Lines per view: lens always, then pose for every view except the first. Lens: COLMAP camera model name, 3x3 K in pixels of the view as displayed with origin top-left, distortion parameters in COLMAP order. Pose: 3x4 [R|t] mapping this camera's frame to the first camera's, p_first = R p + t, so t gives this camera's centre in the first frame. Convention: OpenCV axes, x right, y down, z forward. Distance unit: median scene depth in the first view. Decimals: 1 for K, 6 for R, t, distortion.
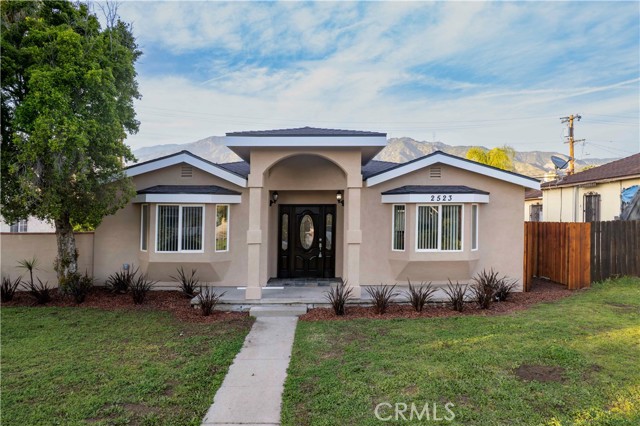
lens RADIAL K [[421.8, 0, 319.4], [0, 421.8, 239.4], [0, 0, 1]] dist [-0.063057, 0.048188]
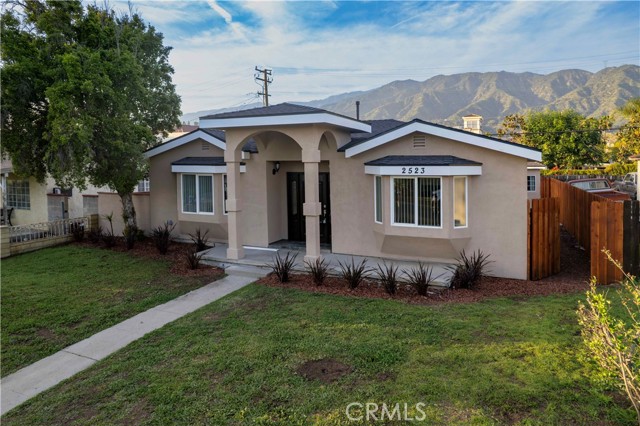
lens RADIAL K [[421.8, 0, 320.4], [0, 421.8, 219.1], [0, 0, 1]] dist [-0.063057, 0.048188]
pose [[0.906690, 0.057566, -0.417851, 0.464262], [-0.024017, 0.996082, 0.085113, -0.061559], [0.421114, -0.067136, 0.904520, 0.055726]]
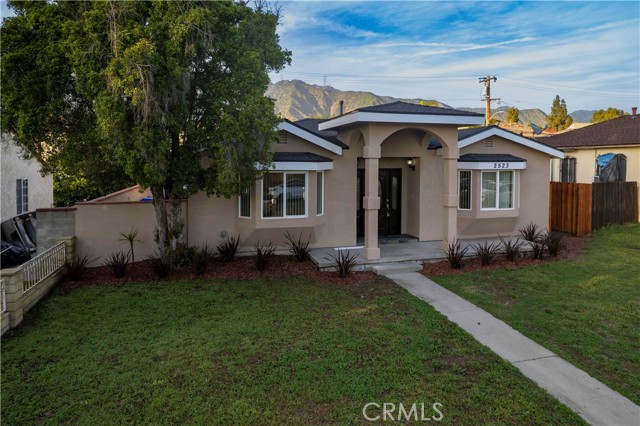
lens RADIAL K [[421.8, 0, 316.7], [0, 421.8, 224.3], [0, 0, 1]] dist [-0.063057, 0.048188]
pose [[0.965215, -0.037907, 0.258694, -0.504806], [0.012207, 0.994889, 0.100237, -0.054442], [-0.261172, -0.093592, 0.960744, -0.019683]]
